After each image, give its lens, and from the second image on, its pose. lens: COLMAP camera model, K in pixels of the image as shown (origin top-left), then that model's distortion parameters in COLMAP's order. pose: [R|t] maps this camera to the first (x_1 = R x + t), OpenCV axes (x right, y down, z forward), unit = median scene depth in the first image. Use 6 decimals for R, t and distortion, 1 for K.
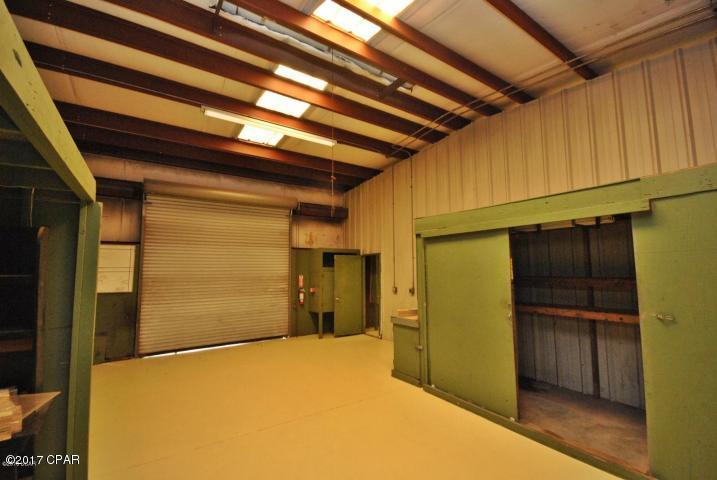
lens RADIAL K [[315.3, 0, 358.5], [0, 315.3, 240.0], [0, 0, 1]] dist [-0.003286, -0.000490]
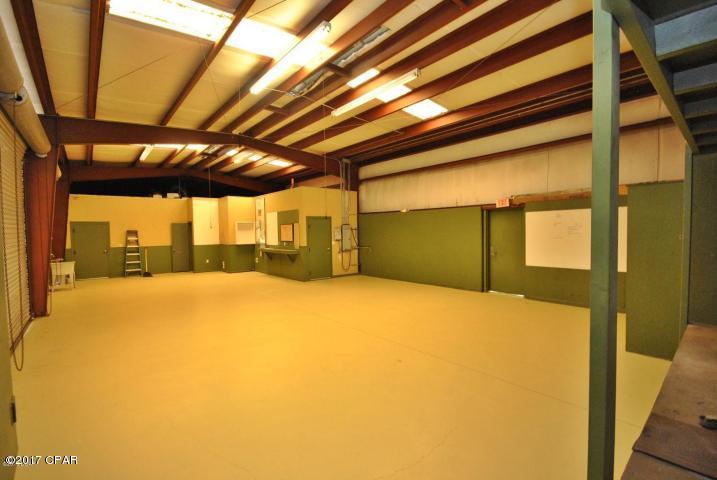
lens RADIAL K [[318.2, 0, 356.5], [0, 318.2, 255.2], [0, 0, 1]] dist [0.000741, -0.000214]
pose [[0.091374, 0.082386, -0.992403, 1.134619], [0.106899, 0.990002, 0.092029, 0.071308], [0.990062, -0.114496, 0.081654, 0.775207]]
